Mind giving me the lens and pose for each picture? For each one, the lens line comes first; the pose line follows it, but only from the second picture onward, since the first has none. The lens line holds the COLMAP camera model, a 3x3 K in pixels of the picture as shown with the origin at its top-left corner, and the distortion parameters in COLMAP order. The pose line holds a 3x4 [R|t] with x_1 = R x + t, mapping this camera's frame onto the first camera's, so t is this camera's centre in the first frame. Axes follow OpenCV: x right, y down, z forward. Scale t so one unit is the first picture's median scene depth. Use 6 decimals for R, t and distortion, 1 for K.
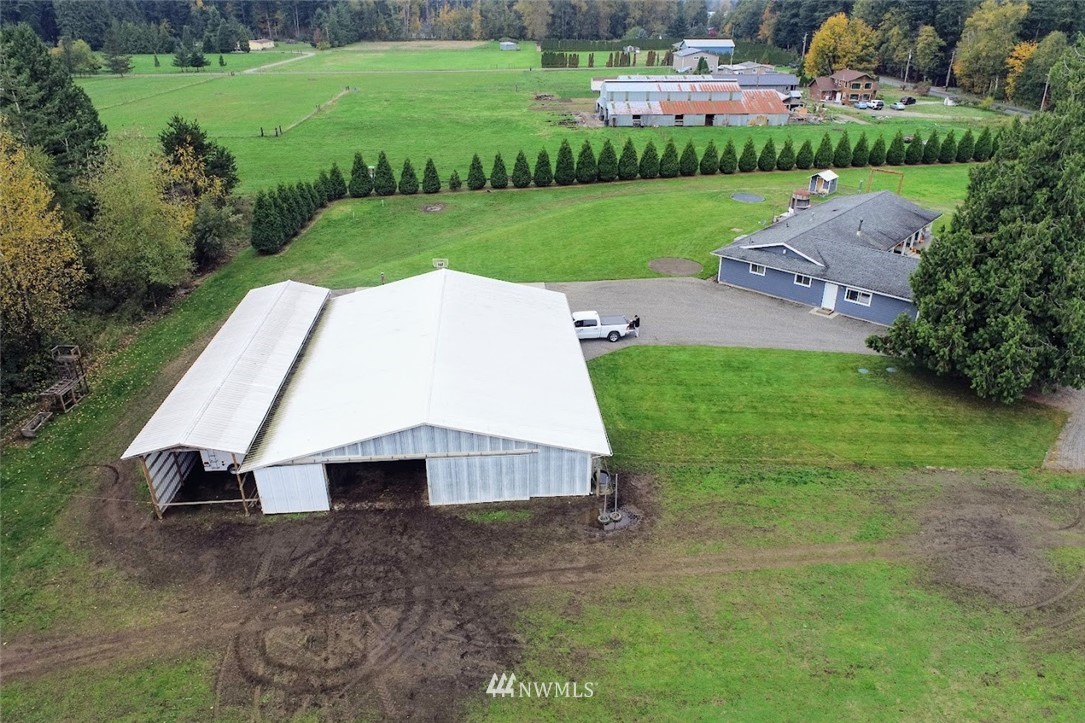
lens RADIAL K [[730.6, 0, 542.5], [0, 730.6, 361.5], [0, 0, 1]] dist [-0.009900, -0.002080]
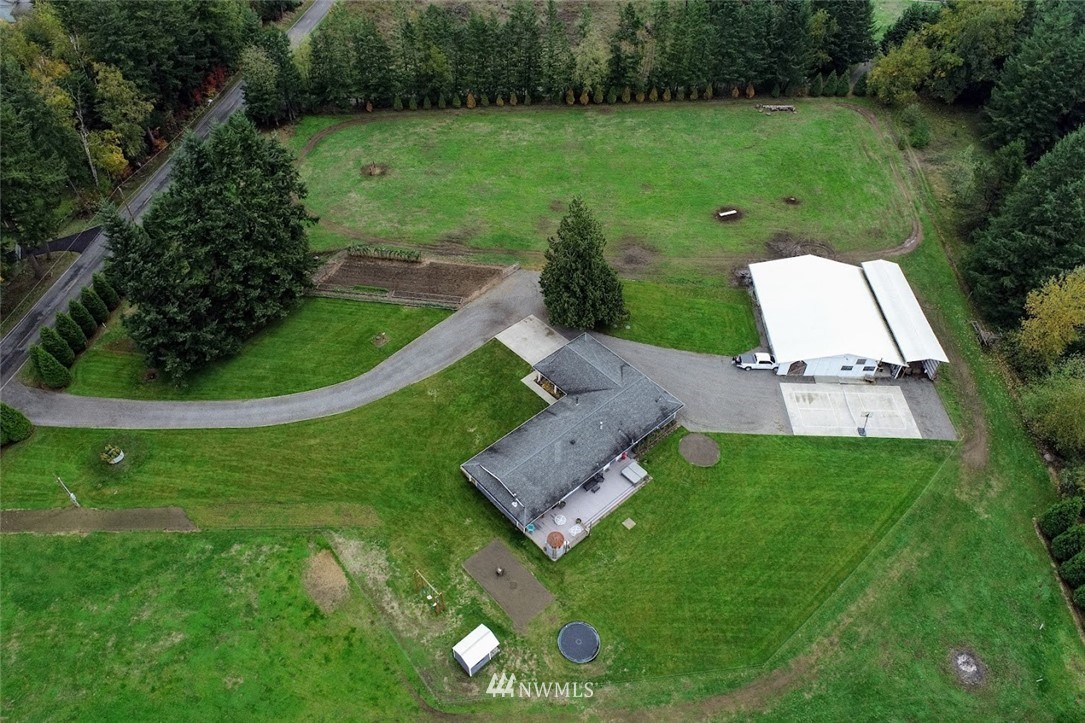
lens RADIAL K [[730.6, 0, 542.5], [0, 730.6, 361.5], [0, 0, 1]] dist [-0.009900, -0.002080]
pose [[-0.995074, -0.082034, 0.055667, 0.642279], [0.026910, 0.316925, 0.948069, -2.300594], [-0.095416, 0.944896, -0.313156, 2.051414]]
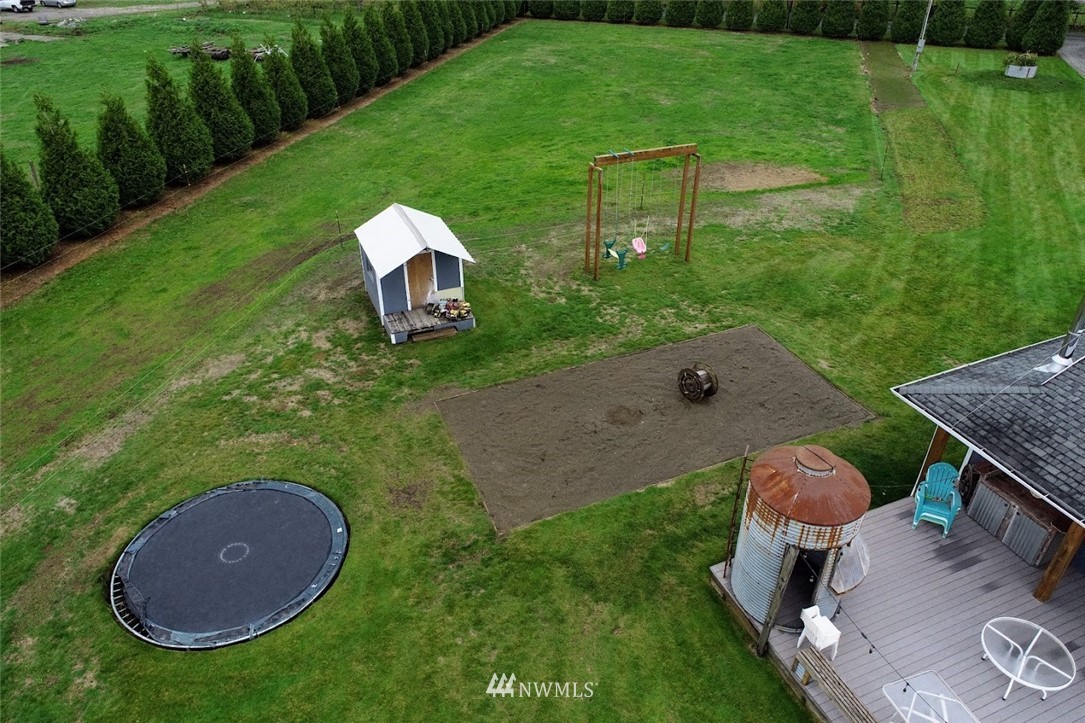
lens RADIAL K [[730.6, 0, 542.5], [0, 730.6, 361.5], [0, 0, 1]] dist [-0.009900, -0.002080]
pose [[0.430364, -0.485623, 0.760892, 0.452526], [0.404344, 0.857361, 0.318493, -0.601571], [-0.807027, 0.170594, 0.565336, 1.817916]]
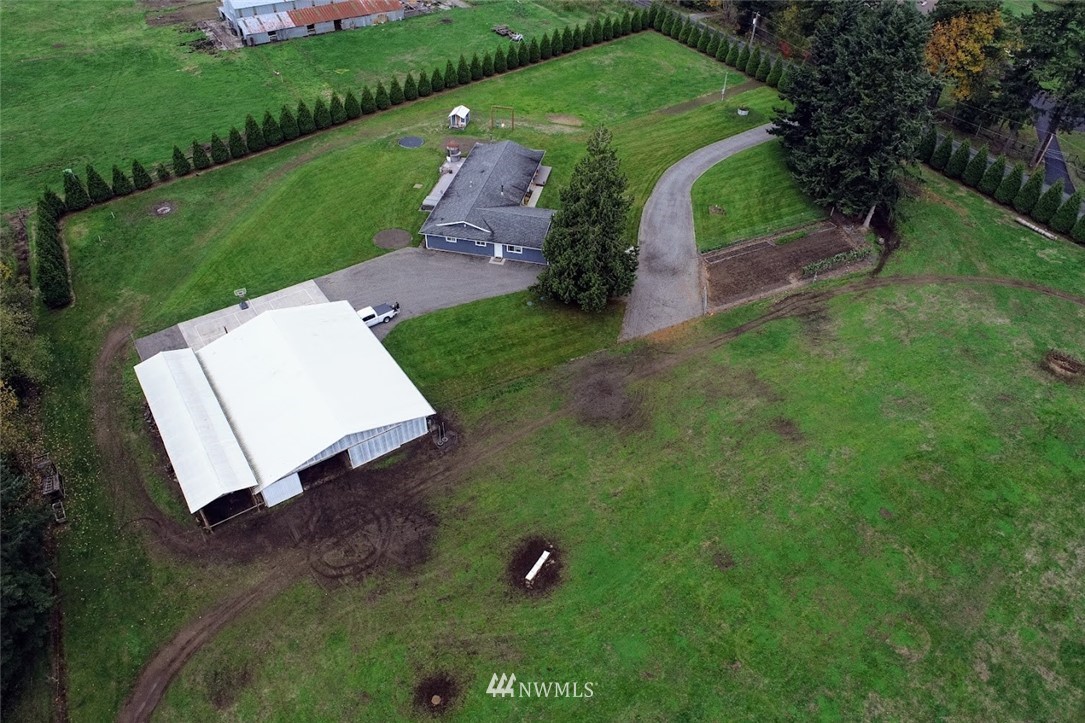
lens RADIAL K [[730.6, 0, 542.5], [0, 730.6, 361.5], [0, 0, 1]] dist [-0.009900, -0.002080]
pose [[0.866232, -0.321149, 0.382760, -0.308463], [0.205484, 0.927267, 0.312973, -0.471468], [-0.455432, -0.192456, 0.869220, -0.700793]]
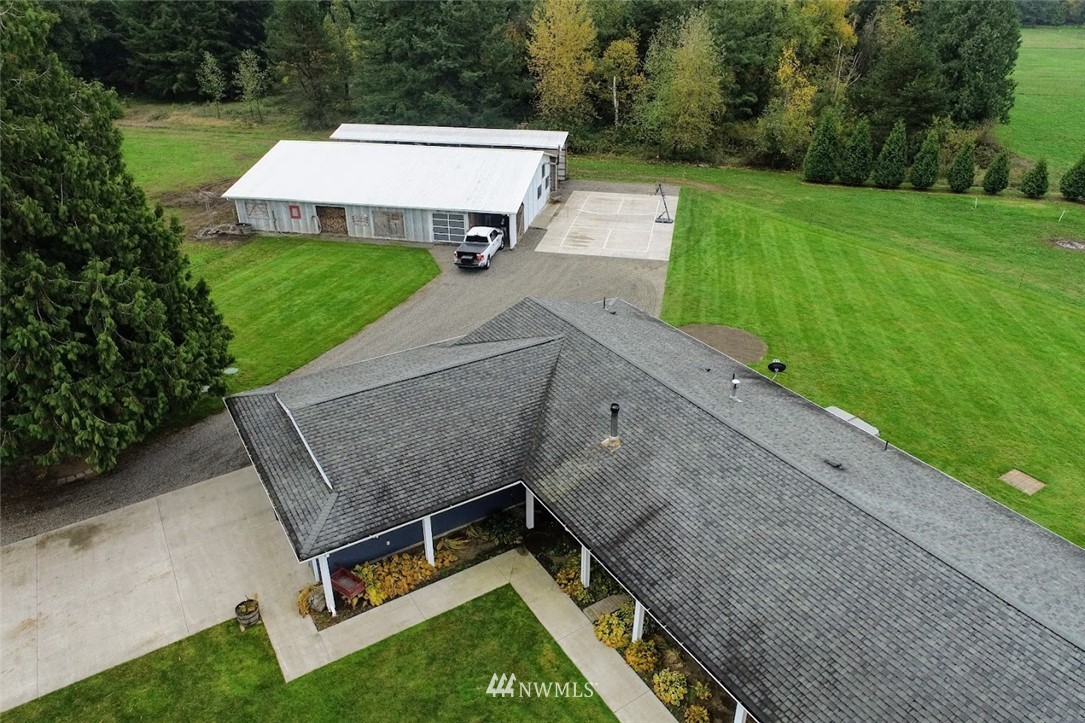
lens RADIAL K [[730.6, 0, 542.5], [0, 730.6, 361.5], [0, 0, 1]] dist [-0.009900, -0.002080]
pose [[-0.276440, 0.445023, -0.851784, 1.077652], [-0.430047, 0.735348, 0.523759, -0.552890], [0.859442, 0.511095, -0.011899, 1.435607]]
